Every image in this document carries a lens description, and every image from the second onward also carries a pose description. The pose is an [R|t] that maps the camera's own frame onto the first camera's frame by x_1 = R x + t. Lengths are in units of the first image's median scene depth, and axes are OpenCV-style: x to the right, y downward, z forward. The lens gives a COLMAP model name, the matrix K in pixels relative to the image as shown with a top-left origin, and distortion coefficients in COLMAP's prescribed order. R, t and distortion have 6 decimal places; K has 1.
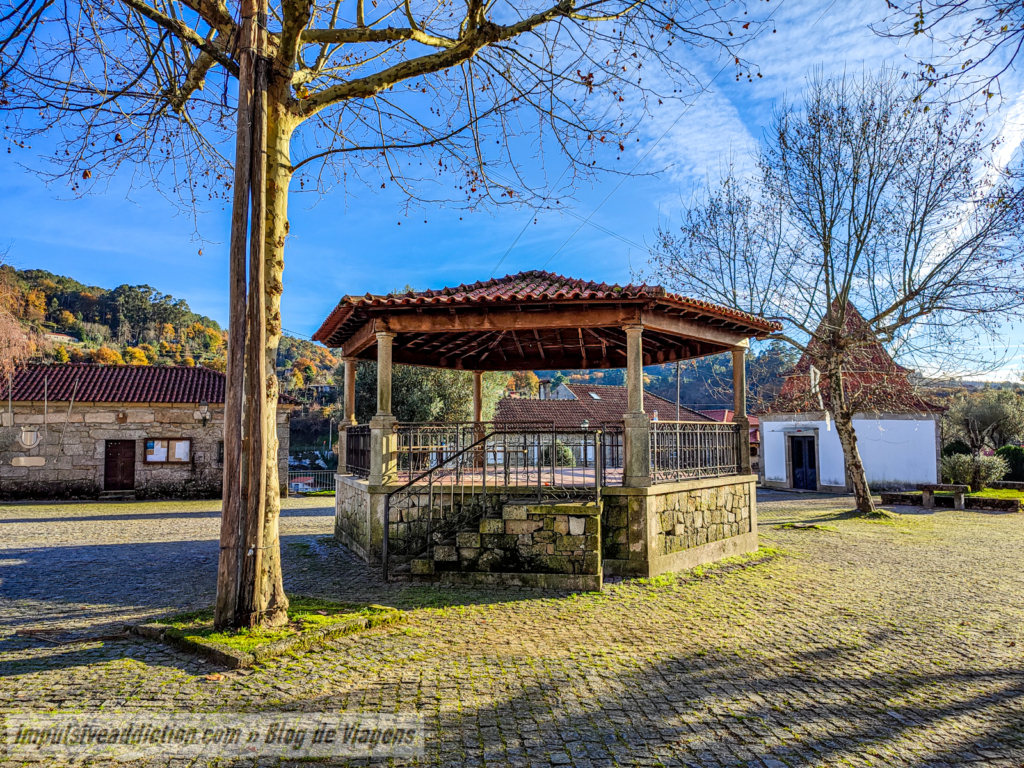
lens RADIAL K [[756.1, 0, 513.4], [0, 756.1, 383.8], [0, 0, 1]] dist [0.008125, 0.001487]
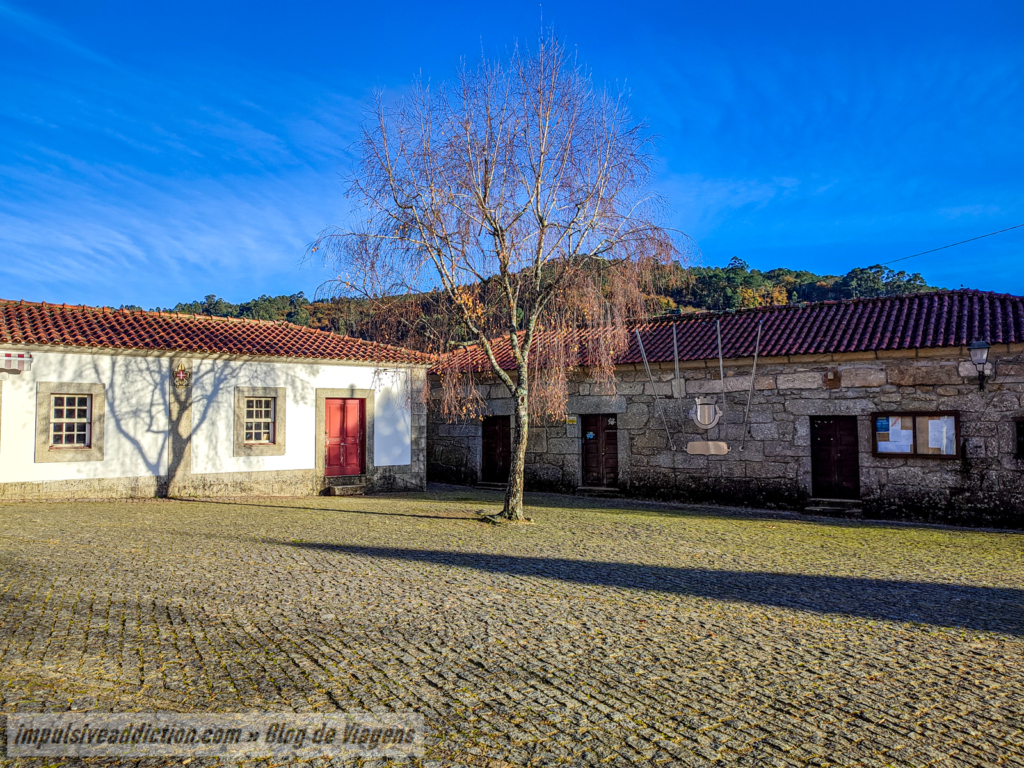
lens RADIAL K [[756.1, 0, 512.3], [0, 756.1, 381.2], [0, 0, 1]] dist [0.008125, 0.001487]
pose [[0.613529, -0.045423, -0.788365, -0.192382], [0.060435, 0.998117, -0.010476, 0.036325], [0.787356, -0.041217, 0.615119, 0.417262]]
